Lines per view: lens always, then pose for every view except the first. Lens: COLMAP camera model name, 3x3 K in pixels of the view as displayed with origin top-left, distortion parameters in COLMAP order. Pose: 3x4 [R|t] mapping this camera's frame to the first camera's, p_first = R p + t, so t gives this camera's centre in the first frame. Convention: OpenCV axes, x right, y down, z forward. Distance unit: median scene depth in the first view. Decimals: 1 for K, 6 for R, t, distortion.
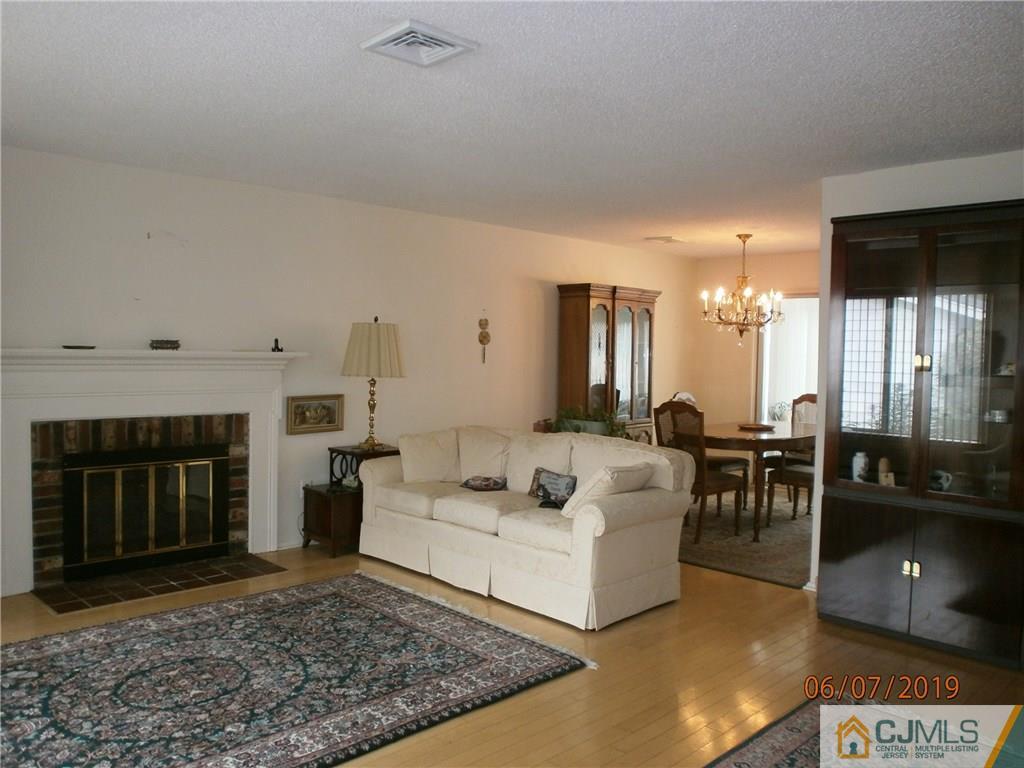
lens RADIAL K [[802.9, 0, 515.9], [0, 802.9, 380.4], [0, 0, 1]] dist [-0.064304, 0.047873]
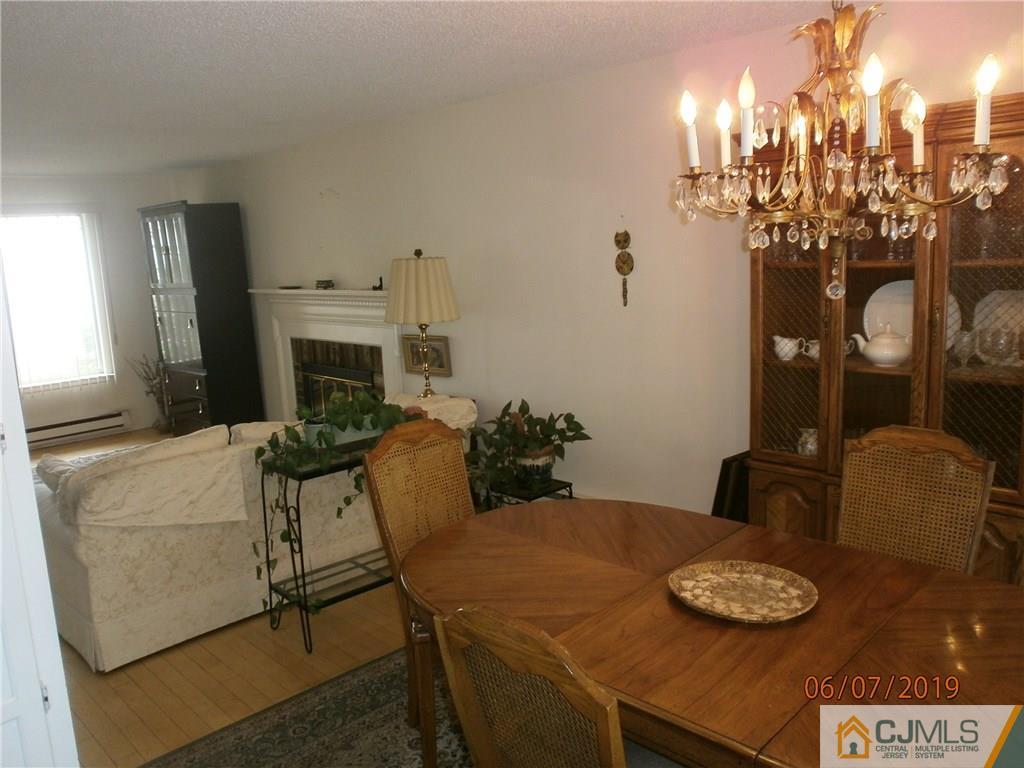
lens RADIAL K [[802.9, 0, 517.6], [0, 802.9, 390.8], [0, 0, 1]] dist [-0.064304, 0.047873]
pose [[-0.027390, 0.146526, -0.988827, 0.572399], [-0.007149, 0.989145, 0.146771, -0.046802], [0.999599, 0.011089, -0.026045, 0.944466]]
